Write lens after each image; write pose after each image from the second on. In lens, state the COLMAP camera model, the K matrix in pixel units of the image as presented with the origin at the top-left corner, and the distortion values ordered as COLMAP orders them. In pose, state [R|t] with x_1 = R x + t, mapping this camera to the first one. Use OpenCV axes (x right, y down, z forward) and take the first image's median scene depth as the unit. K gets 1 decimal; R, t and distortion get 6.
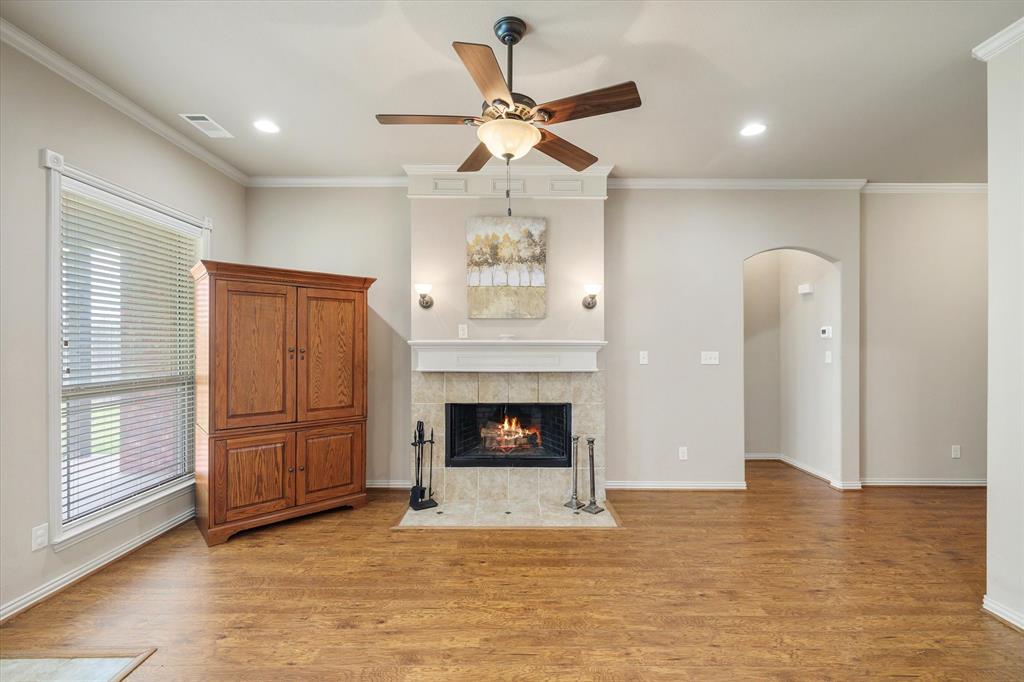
lens RADIAL K [[442.6, 0, 508.8], [0, 442.6, 345.6], [0, 0, 1]] dist [-0.001351, 0.000051]
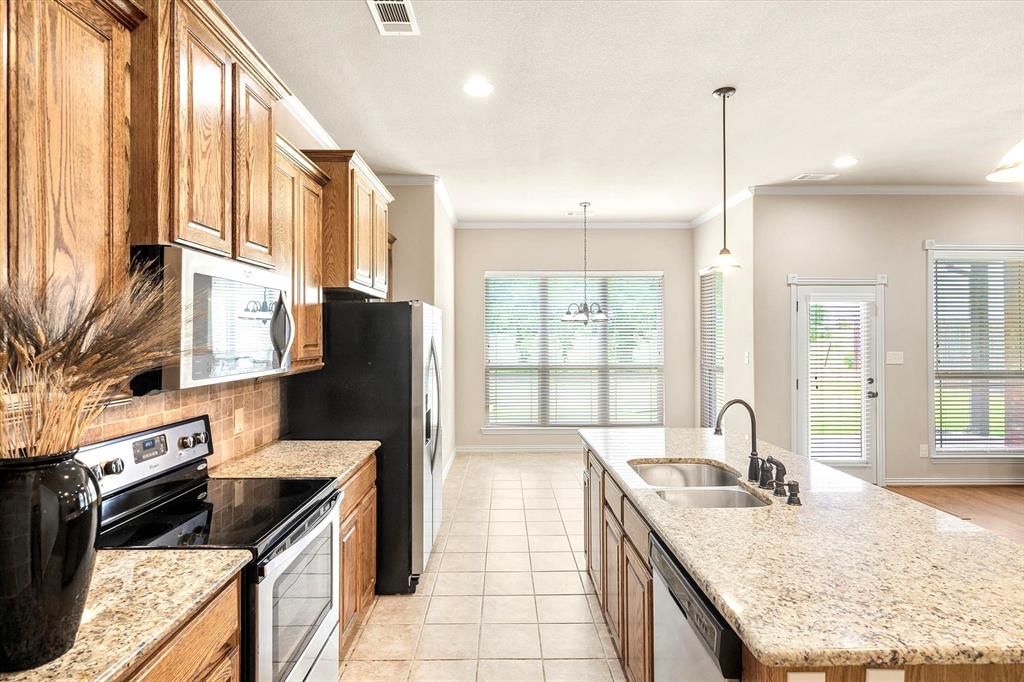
lens RADIAL K [[514.7, 0, 509.5], [0, 514.7, 335.2], [0, 0, 1]] dist [-0.000028, 0.000213]
pose [[0.005556, -0.005613, -0.999969, 0.665436], [-0.001821, 0.999983, -0.005623, -0.020951], [0.999983, 0.001852, 0.005545, -0.455852]]
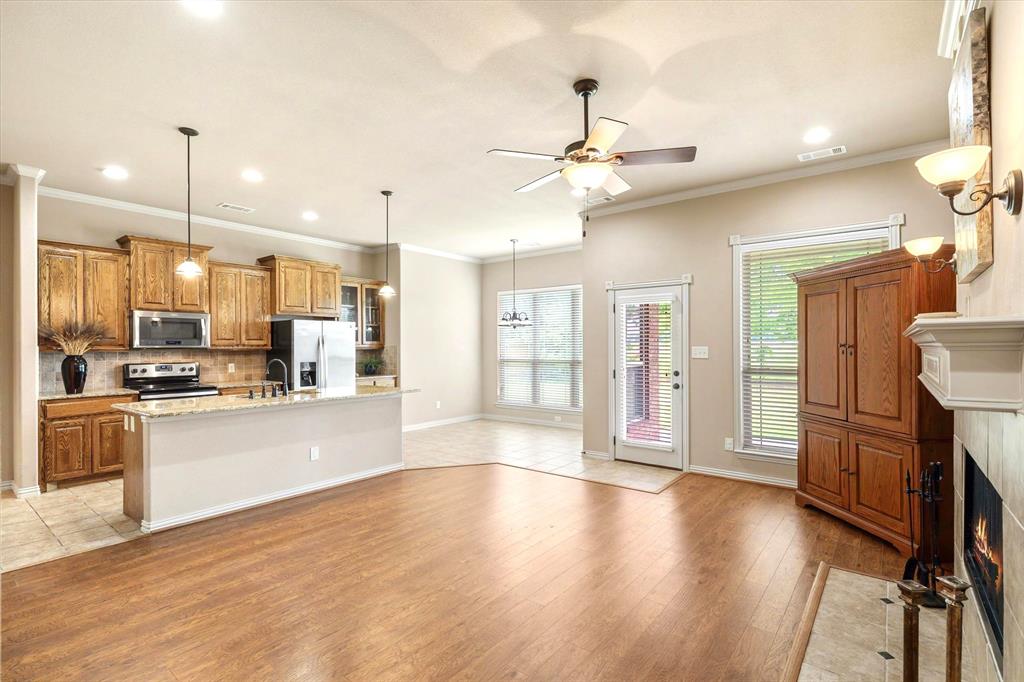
lens RADIAL K [[478.8, 0, 514.8], [0, 478.8, 345.5], [0, 0, 1]] dist [-0.000477, 0.000342]
pose [[-0.619306, -0.001994, -0.785147, 0.675949], [-0.001232, 0.999998, -0.001568, 0.011598], [0.785149, -0.000004, -0.619308, 0.950691]]
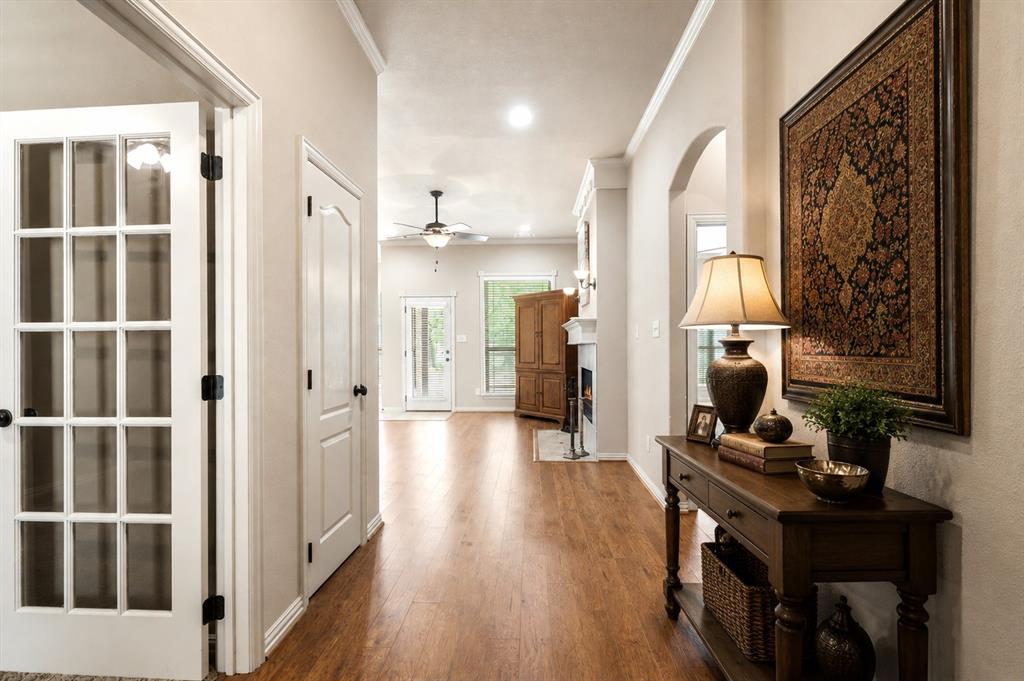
lens RADIAL K [[455.1, 0, 507.5], [0, 455.1, 345.0], [0, 0, 1]] dist [0.001210, 0.000166]
pose [[-0.053427, -0.005034, -0.998559, 1.380907], [0.001806, 0.999985, -0.005138, 0.067247], [0.998570, -0.002078, -0.053417, 0.857032]]
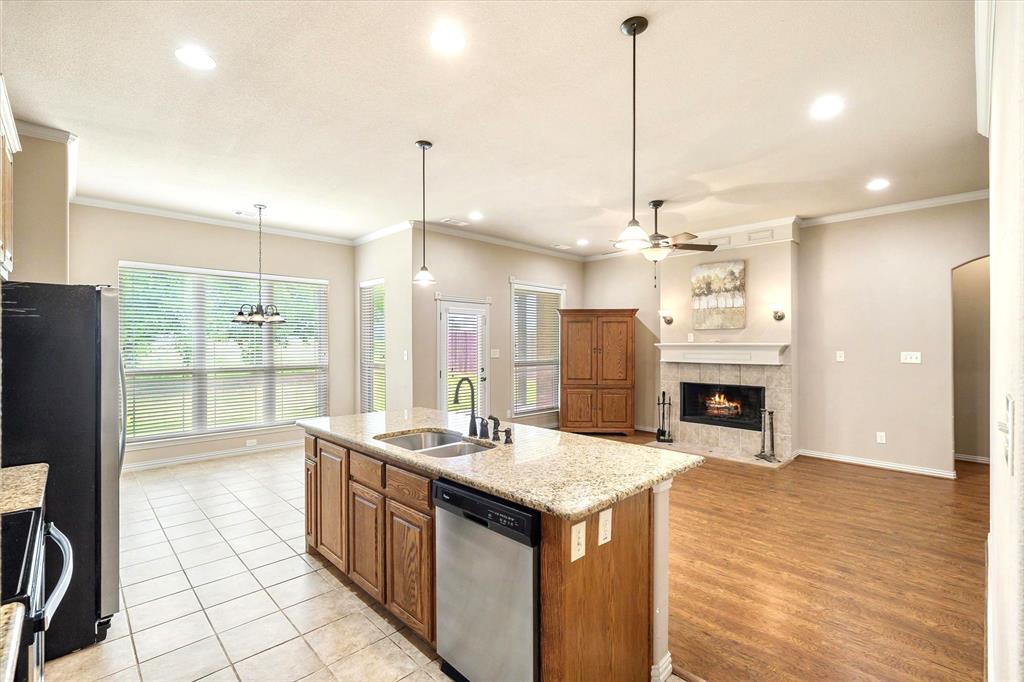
lens RADIAL K [[455.1, 0, 507.5], [0, 455.1, 345.5], [0, 0, 1]] dist [0.001210, 0.000166]
pose [[0.688124, 0.000021, -0.725593, 0.643742], [-0.000386, 1.000000, -0.000337, -0.002676], [0.725593, 0.000512, 0.688124, -0.620741]]
